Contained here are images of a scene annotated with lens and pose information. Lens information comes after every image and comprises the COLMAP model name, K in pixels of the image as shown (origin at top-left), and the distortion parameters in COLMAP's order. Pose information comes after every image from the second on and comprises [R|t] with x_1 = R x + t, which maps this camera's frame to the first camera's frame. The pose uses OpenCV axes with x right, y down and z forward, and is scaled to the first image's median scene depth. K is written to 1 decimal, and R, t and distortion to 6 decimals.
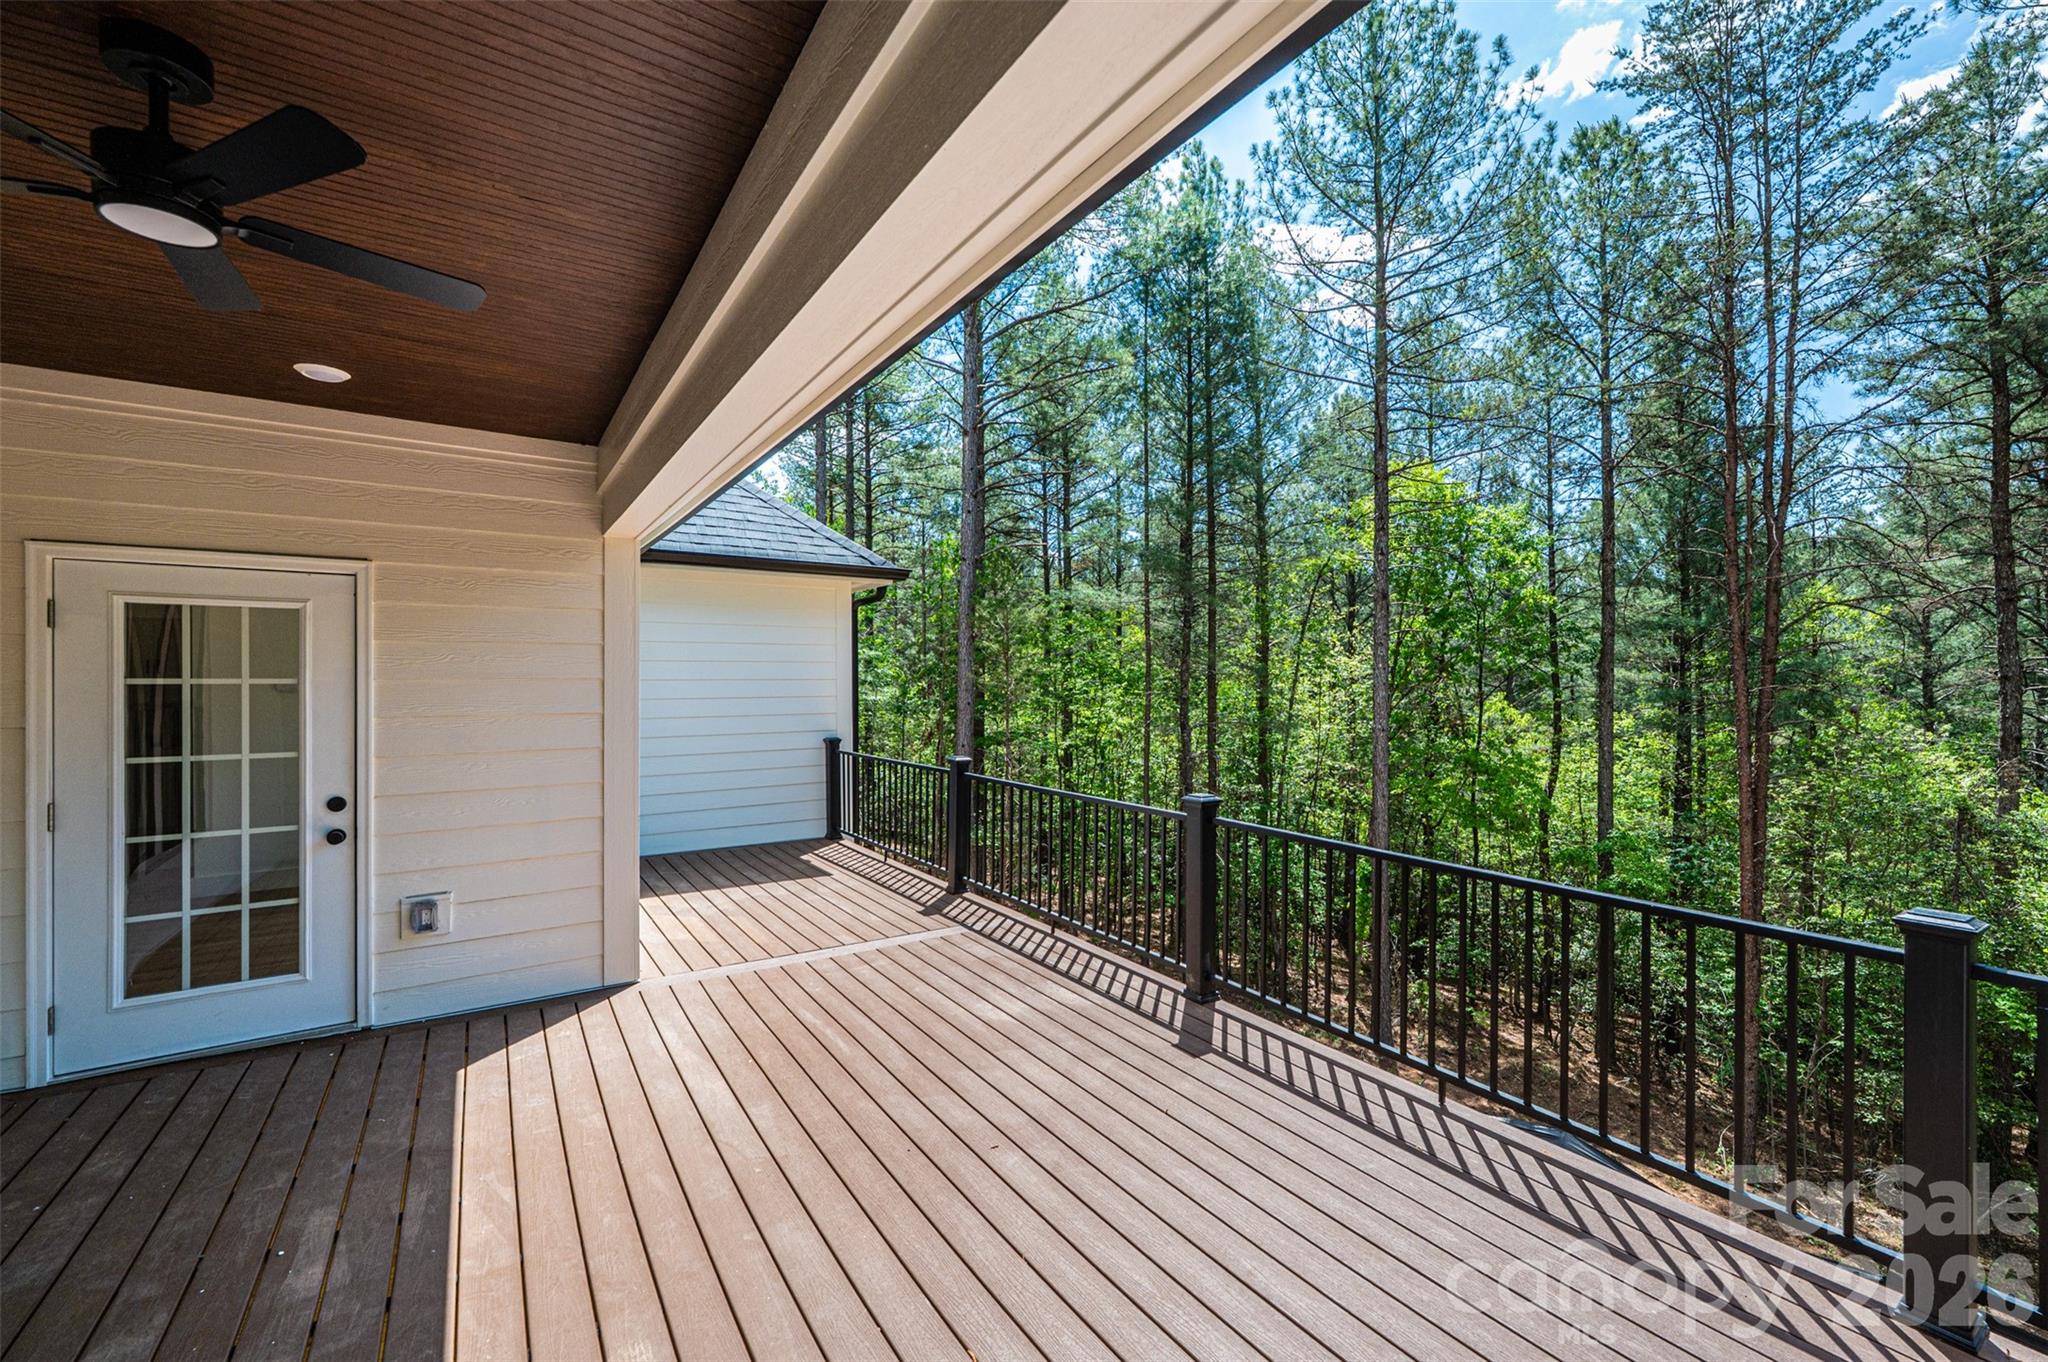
lens RADIAL K [[813.3, 0, 1029.5], [0, 813.3, 681.4], [0, 0, 1]] dist [-0.001405, 0.000202]
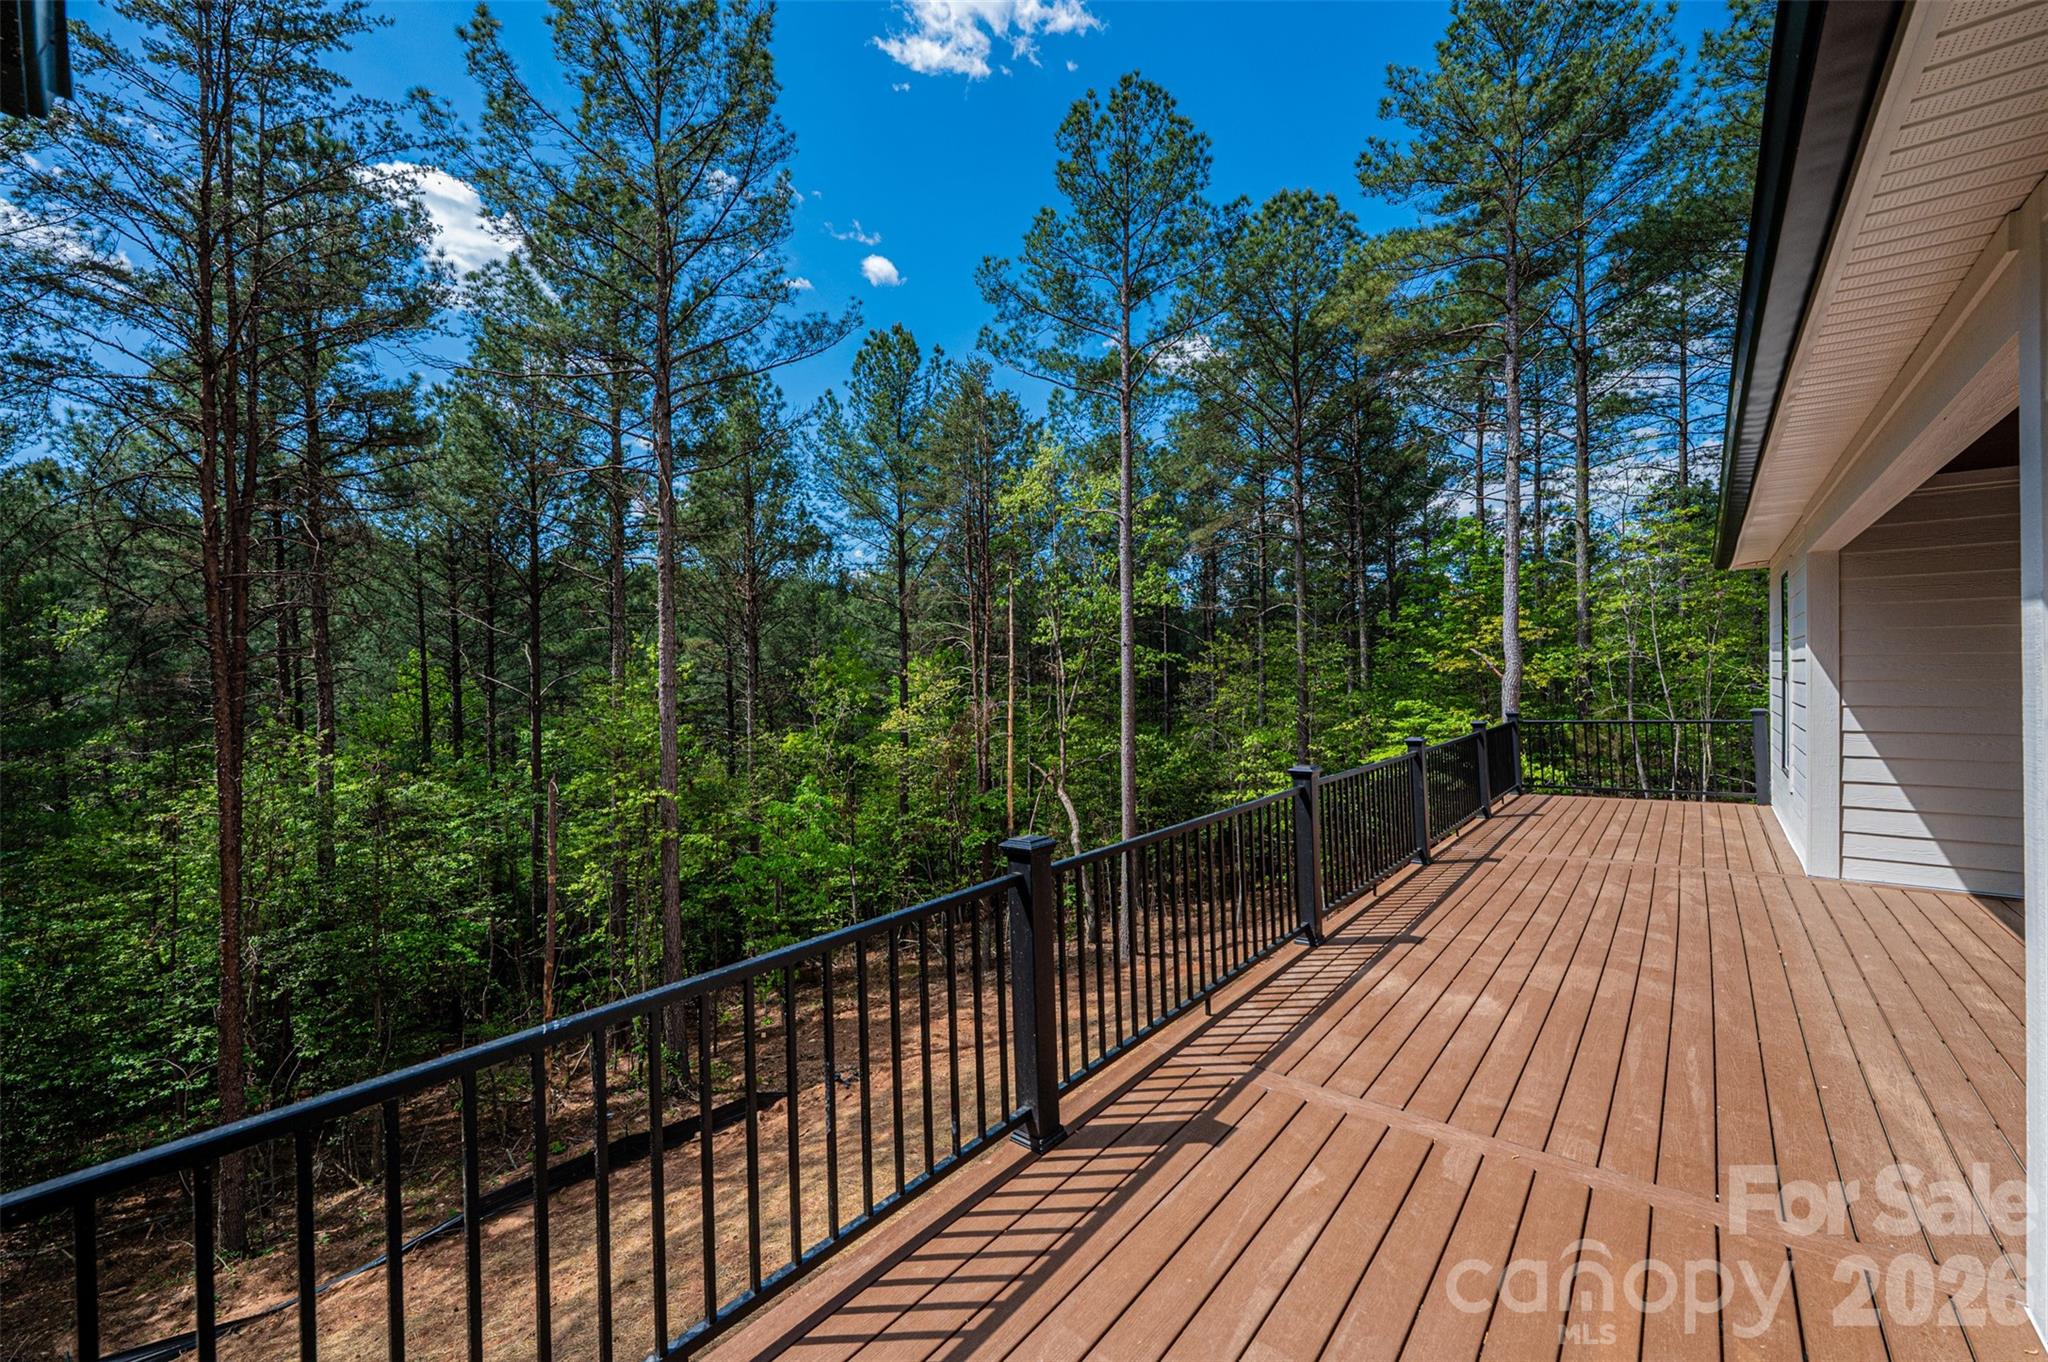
lens RADIAL K [[813.3, 0, 1017.2], [0, 813.3, 678.4], [0, 0, 1]] dist [-0.001405, 0.000202]
pose [[-0.270786, -0.002369, 0.962637, -0.740731], [0.018487, 0.999800, 0.007661, -0.000371], [-0.962462, 0.019871, -0.270688, 1.611263]]
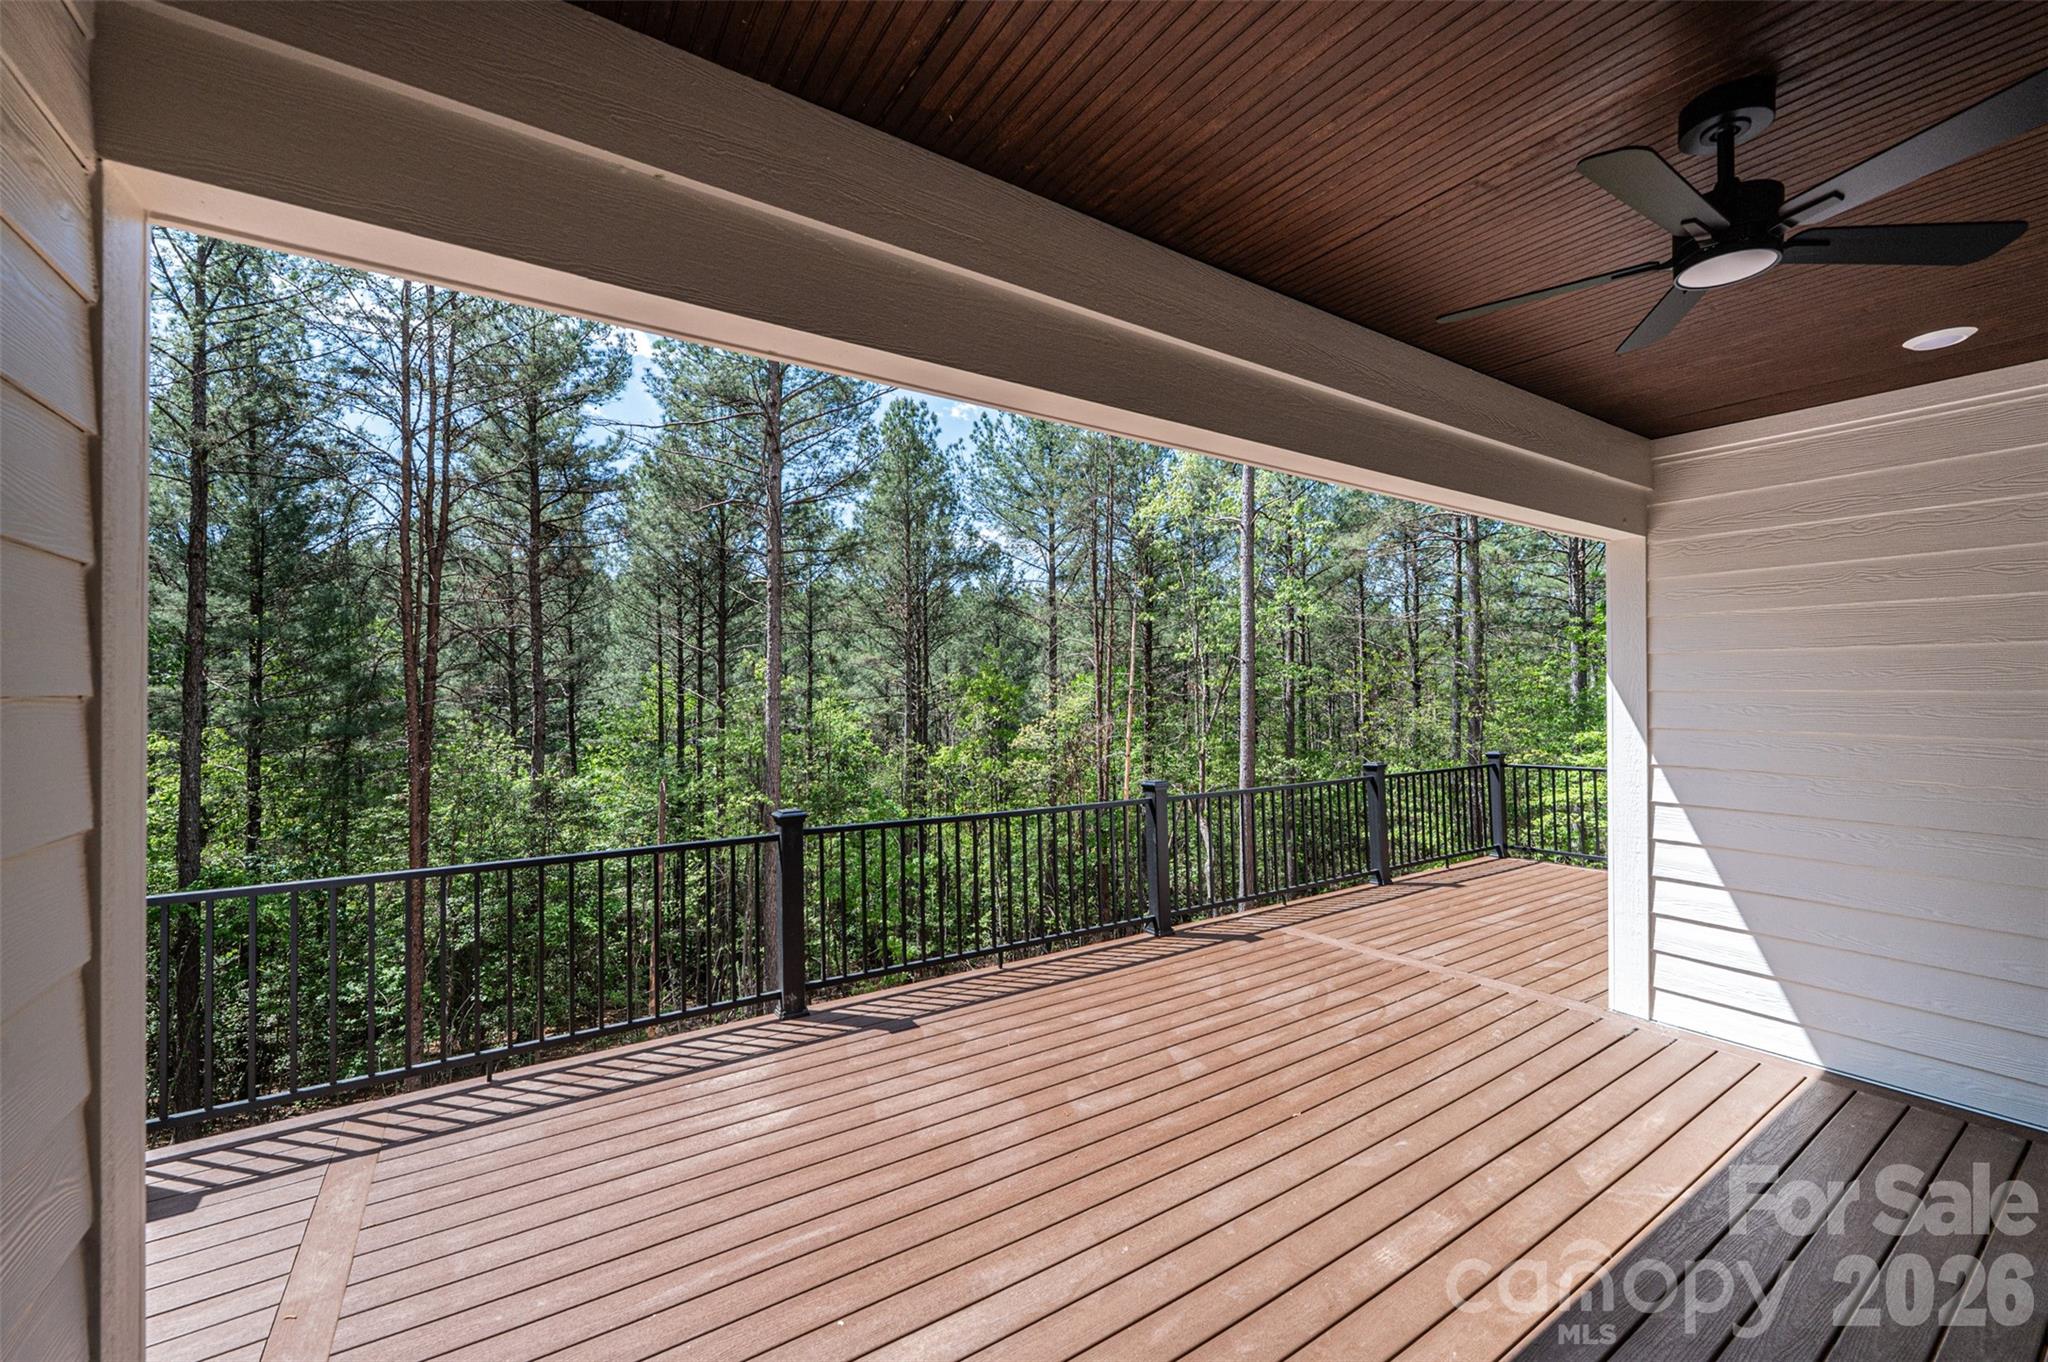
lens RADIAL K [[813.3, 0, 1024.4], [0, 813.3, 683.6], [0, 0, 1]] dist [-0.001405, 0.000202]
pose [[0.014540, 0.007584, 0.999866, -0.742992], [0.003677, 0.999964, -0.007638, -0.006918], [-0.999888, 0.003788, 0.014511, 0.661589]]
